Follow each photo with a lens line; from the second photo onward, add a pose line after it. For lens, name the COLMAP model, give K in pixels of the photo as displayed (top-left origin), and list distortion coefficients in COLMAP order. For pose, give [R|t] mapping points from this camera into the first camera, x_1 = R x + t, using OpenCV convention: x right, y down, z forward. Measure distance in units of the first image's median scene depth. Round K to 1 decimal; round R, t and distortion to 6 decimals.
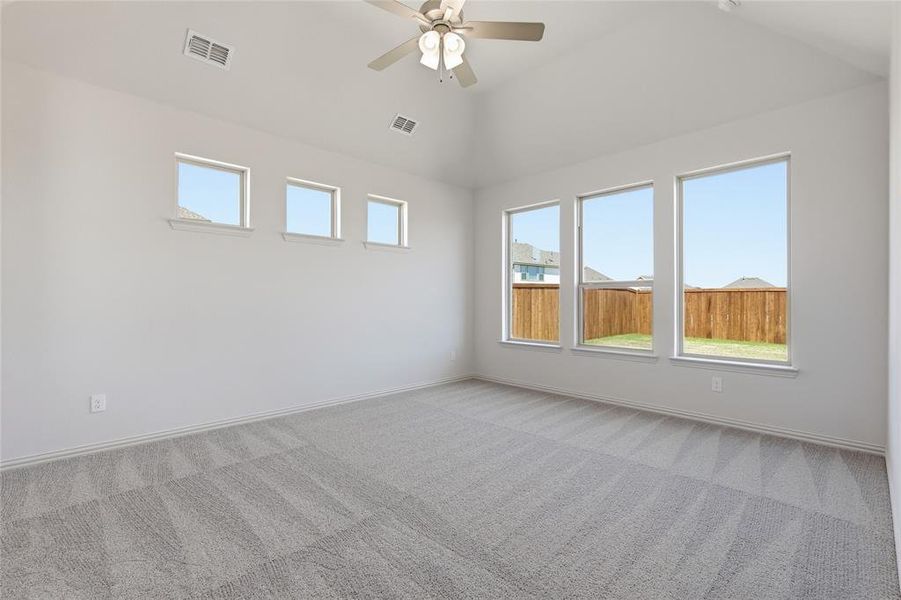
lens RADIAL K [[400.4, 0, 453.4], [0, 400.4, 300.6], [0, 0, 1]] dist [0.002980, -0.000380]
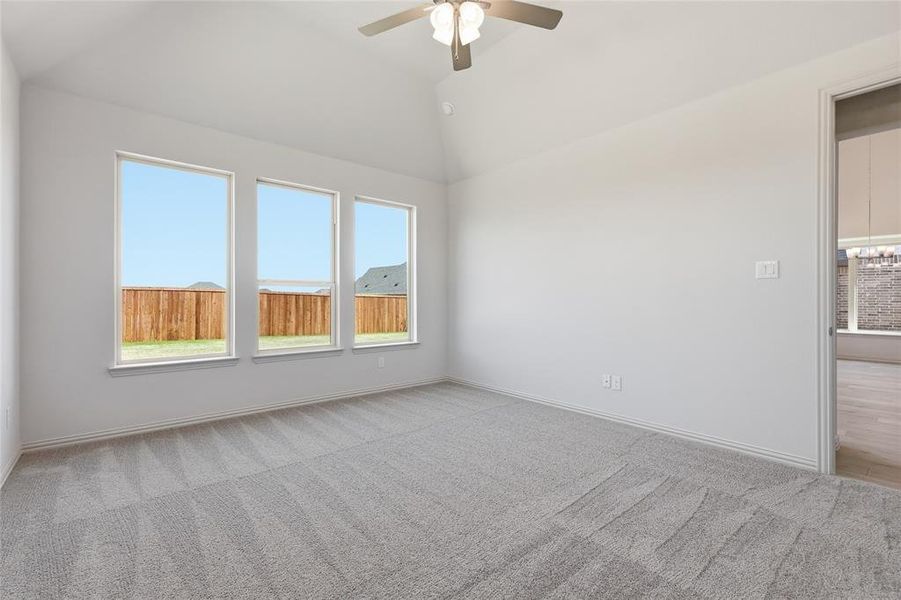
lens RADIAL K [[400.4, 0, 458.5], [0, 400.4, 302.3], [0, 0, 1]] dist [0.002980, -0.000380]
pose [[0.035963, -0.004440, 0.999343, -0.229935], [-0.008079, 0.999956, 0.004733, -0.004178], [-0.999320, -0.008244, 0.035926, 0.221212]]
